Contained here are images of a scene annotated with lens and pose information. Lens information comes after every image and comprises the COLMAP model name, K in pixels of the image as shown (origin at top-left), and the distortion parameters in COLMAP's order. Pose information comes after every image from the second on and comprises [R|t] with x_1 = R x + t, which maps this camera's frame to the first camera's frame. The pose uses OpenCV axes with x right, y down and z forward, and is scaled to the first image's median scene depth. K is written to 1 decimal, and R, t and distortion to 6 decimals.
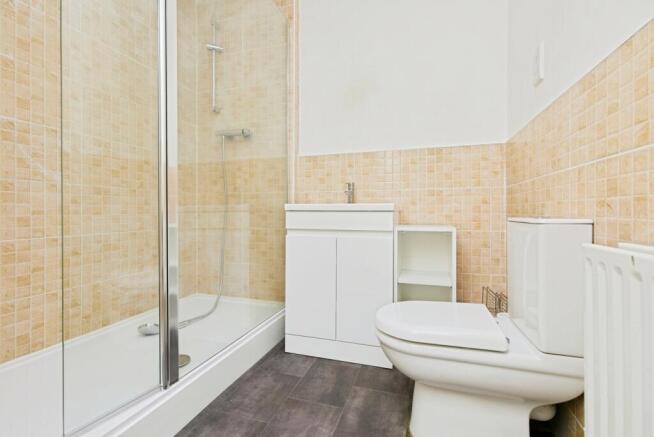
lens RADIAL K [[298.0, 0, 334.6], [0, 298.0, 216.3], [0, 0, 1]] dist [0.002352, 0.000368]
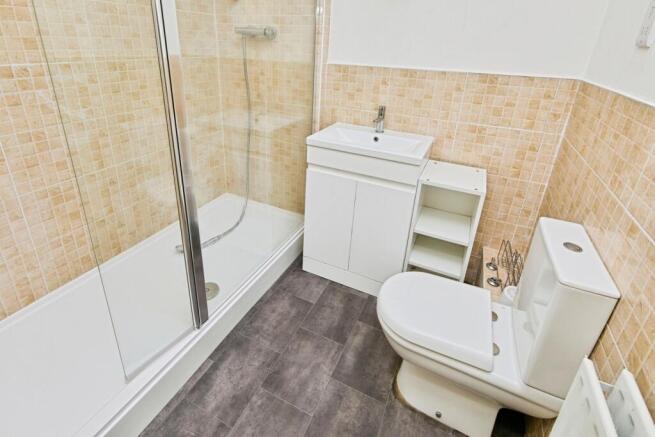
lens RADIAL K [[301.8, 0, 326.0], [0, 301.8, 206.4], [0, 0, 1]] dist [-0.000029, 0.000005]
pose [[0.989494, 0.101764, -0.102694, 0.014596], [-0.059694, 0.934517, 0.350877, -0.182373], [0.131676, -0.341060, 0.930773, 0.043968]]
